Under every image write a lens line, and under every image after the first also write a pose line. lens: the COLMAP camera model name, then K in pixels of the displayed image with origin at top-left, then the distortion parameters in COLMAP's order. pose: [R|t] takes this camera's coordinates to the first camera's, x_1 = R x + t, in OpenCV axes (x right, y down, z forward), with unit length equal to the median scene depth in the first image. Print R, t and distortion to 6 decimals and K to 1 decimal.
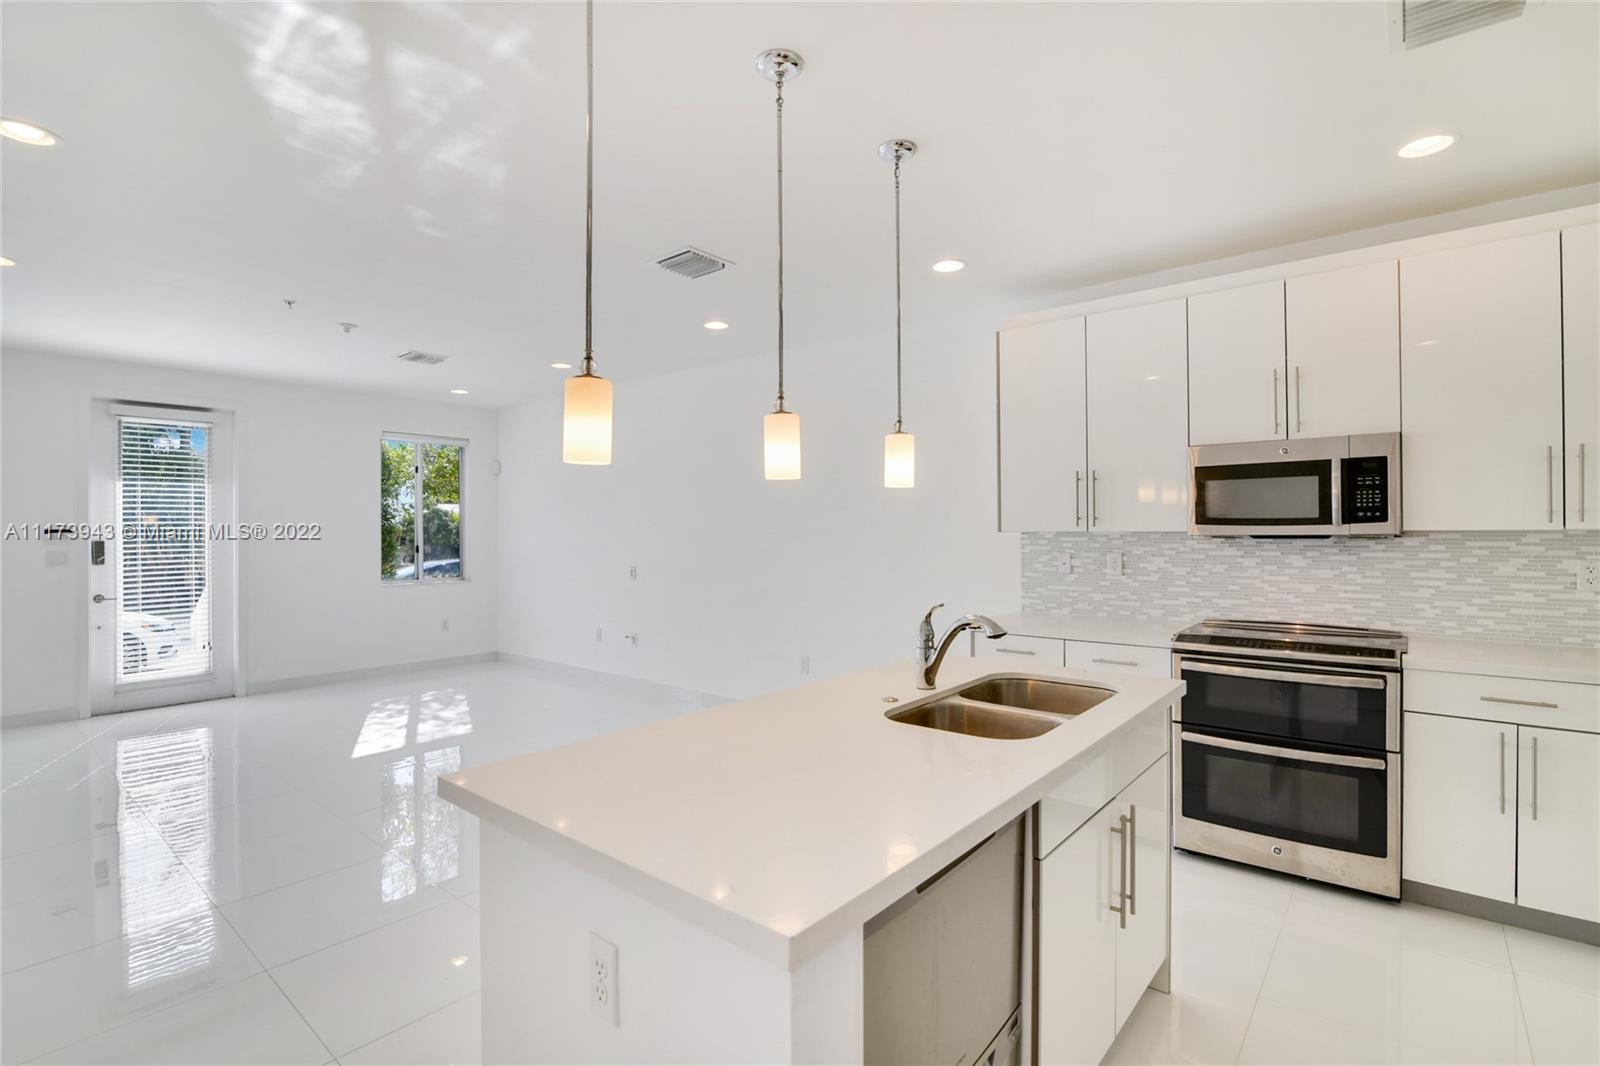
lens RADIAL K [[724.8, 0, 823.2], [0, 724.8, 527.4], [0, 0, 1]] dist [-0.017426, -0.000754]
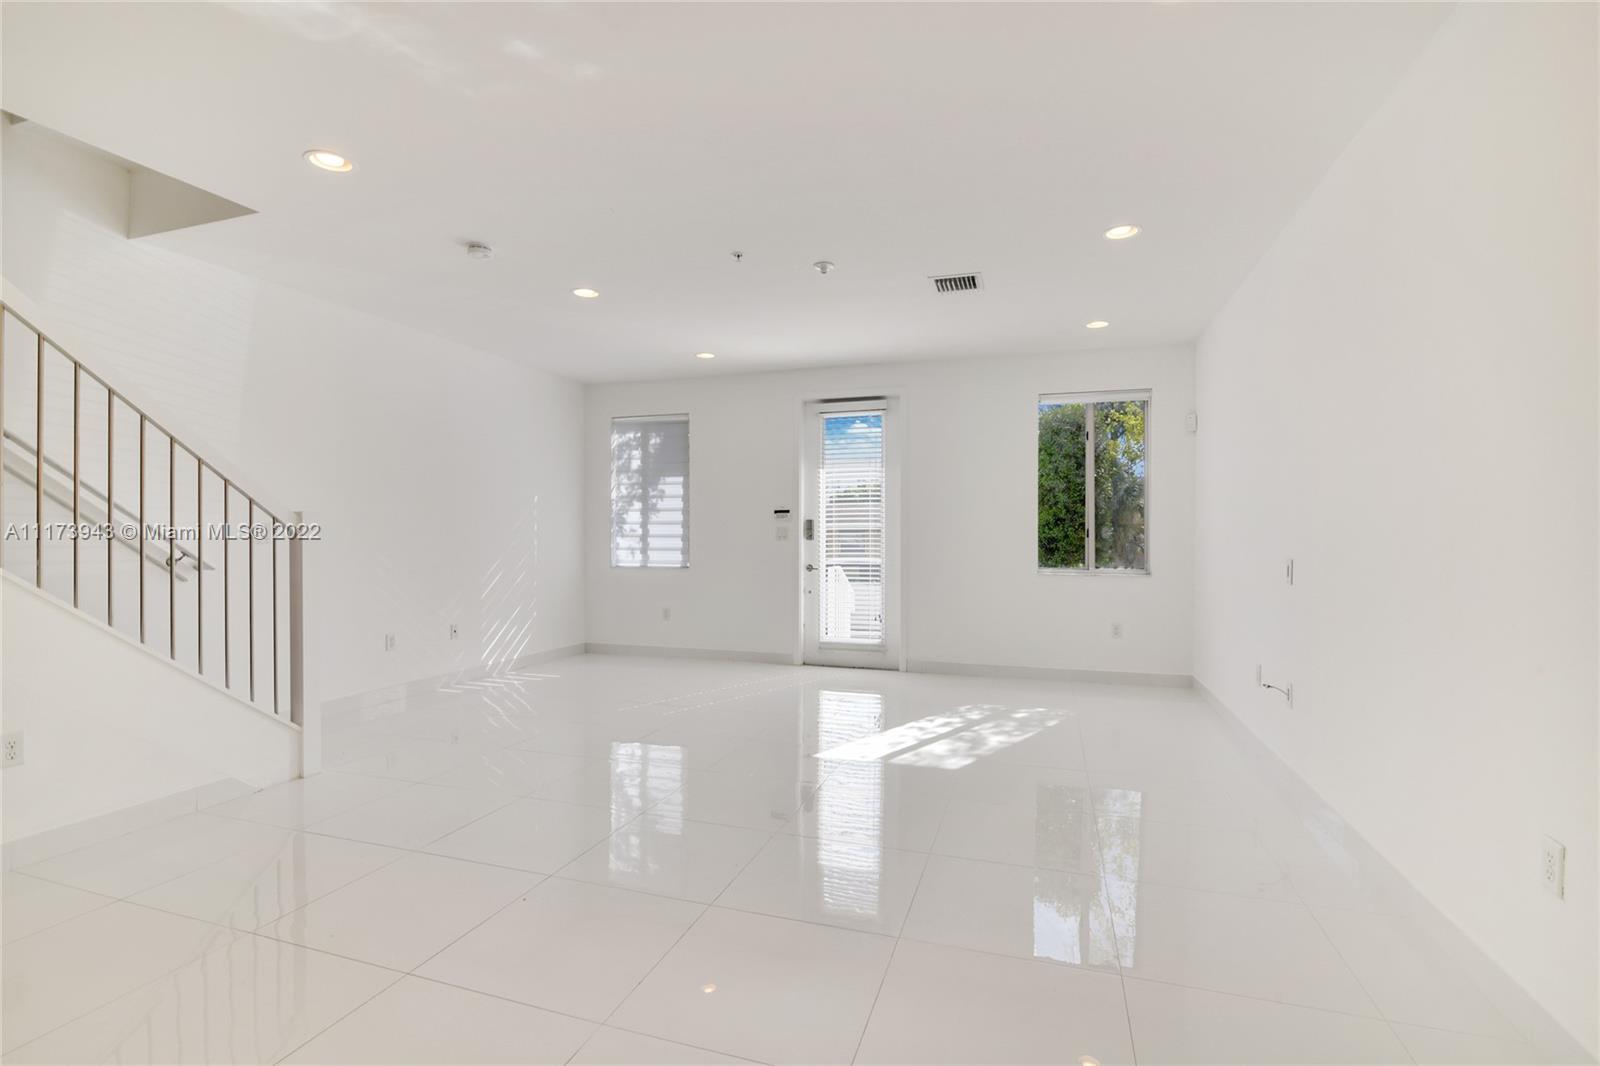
lens RADIAL K [[724.8, 0, 812.3], [0, 724.8, 510.3], [0, 0, 1]] dist [-0.017426, -0.000754]
pose [[0.352832, -0.023086, -0.935402, 0.124677], [0.001952, 0.999712, -0.023937, 0.032340], [0.935685, 0.006620, 0.352775, 0.558640]]
